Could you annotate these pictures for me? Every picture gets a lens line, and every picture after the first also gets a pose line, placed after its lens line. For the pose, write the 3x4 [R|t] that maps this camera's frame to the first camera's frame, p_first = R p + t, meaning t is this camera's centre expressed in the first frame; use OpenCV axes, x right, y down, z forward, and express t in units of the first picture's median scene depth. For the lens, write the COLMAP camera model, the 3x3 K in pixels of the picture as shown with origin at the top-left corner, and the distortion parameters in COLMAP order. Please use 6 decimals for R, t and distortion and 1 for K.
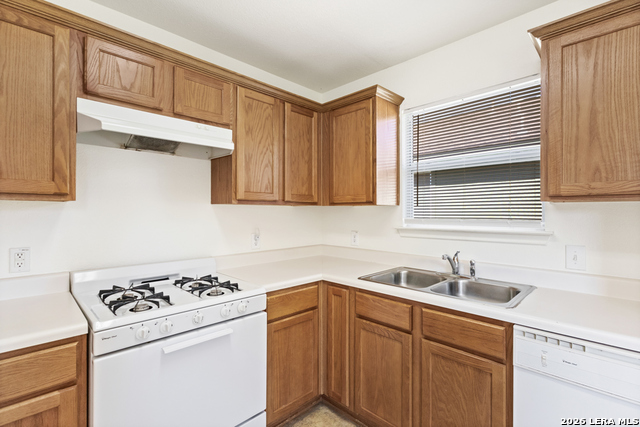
lens RADIAL K [[297.1, 0, 318.6], [0, 297.1, 212.6], [0, 0, 1]] dist [0.002479, -0.000235]
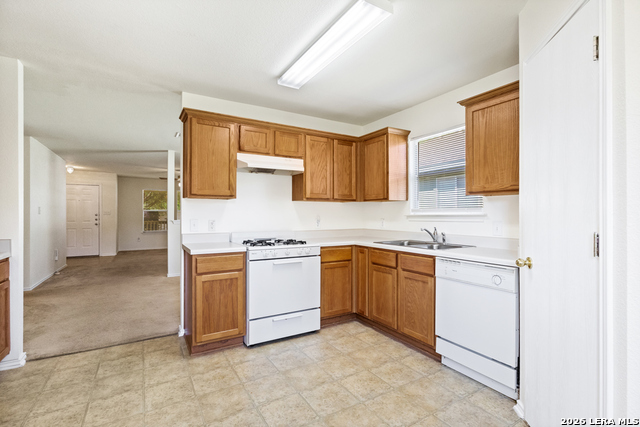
lens RADIAL K [[297.1, 0, 320.9], [0, 297.1, 215.7], [0, 0, 1]] dist [0.002479, -0.000235]
pose [[0.971628, -0.000780, -0.236512, 0.269023], [0.001157, 0.999998, 0.001455, 0.069895], [0.236511, -0.001688, 0.971627, -0.819352]]
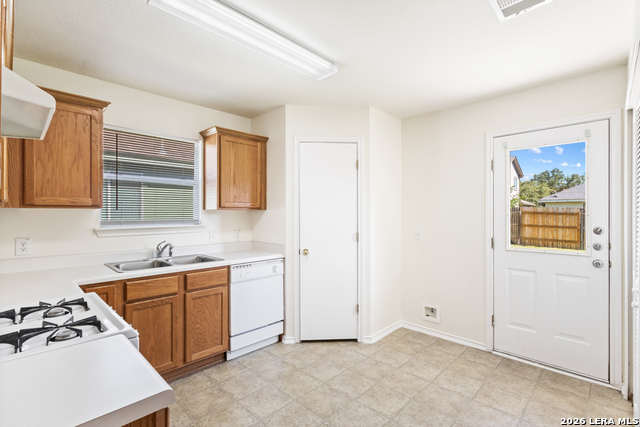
lens RADIAL K [[297.1, 0, 322.2], [0, 297.1, 213.5], [0, 0, 1]] dist [0.002479, -0.000235]
pose [[-0.024015, -0.000329, 0.999712, -1.148051], [-0.000704, 1.000000, 0.000312, -0.011301], [-0.999711, -0.000696, -0.024016, 0.261644]]
